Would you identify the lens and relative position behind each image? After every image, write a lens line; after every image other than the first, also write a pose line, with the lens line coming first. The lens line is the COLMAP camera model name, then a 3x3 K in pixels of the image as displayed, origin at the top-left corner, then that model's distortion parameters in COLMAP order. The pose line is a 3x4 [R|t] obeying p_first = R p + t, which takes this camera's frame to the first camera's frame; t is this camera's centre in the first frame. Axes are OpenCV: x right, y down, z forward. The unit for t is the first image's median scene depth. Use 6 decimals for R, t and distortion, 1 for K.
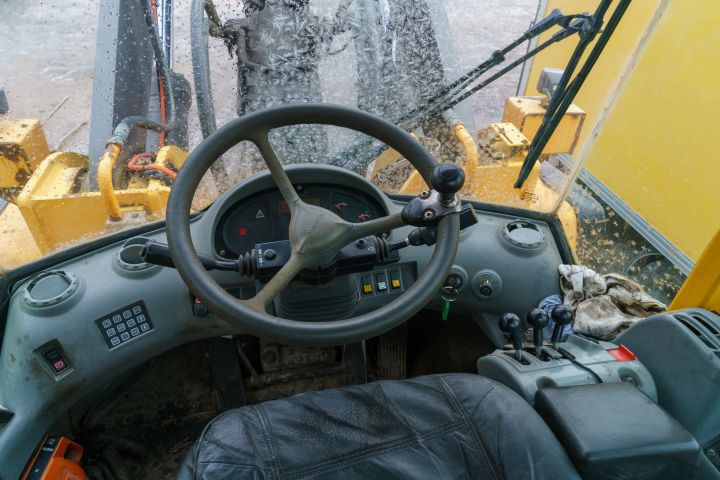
lens RADIAL K [[481.1, 0, 351.6], [0, 481.1, 242.0], [0, 0, 1]] dist [-0.024249, 0.026559]
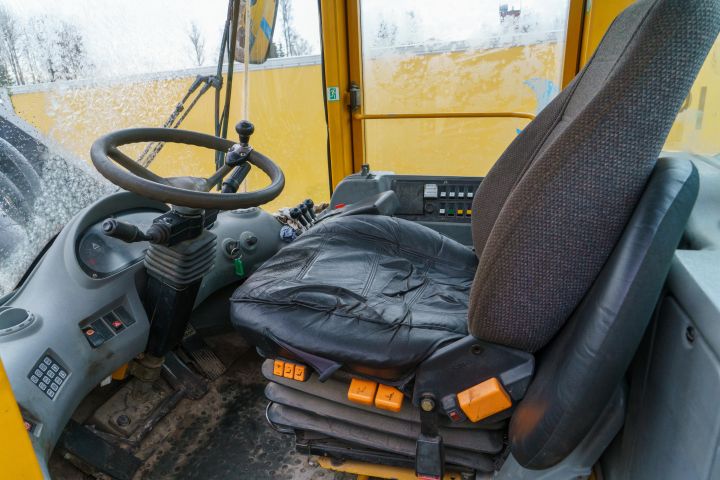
lens RADIAL K [[481.1, 0, 351.6], [0, 481.1, 242.0], [0, 0, 1]] dist [-0.024249, 0.026559]
pose [[0.476923, -0.348754, 0.806793, -0.871470], [0.596411, 0.802660, -0.005591, 0.328227], [-0.645630, 0.483847, 0.590808, -0.101765]]
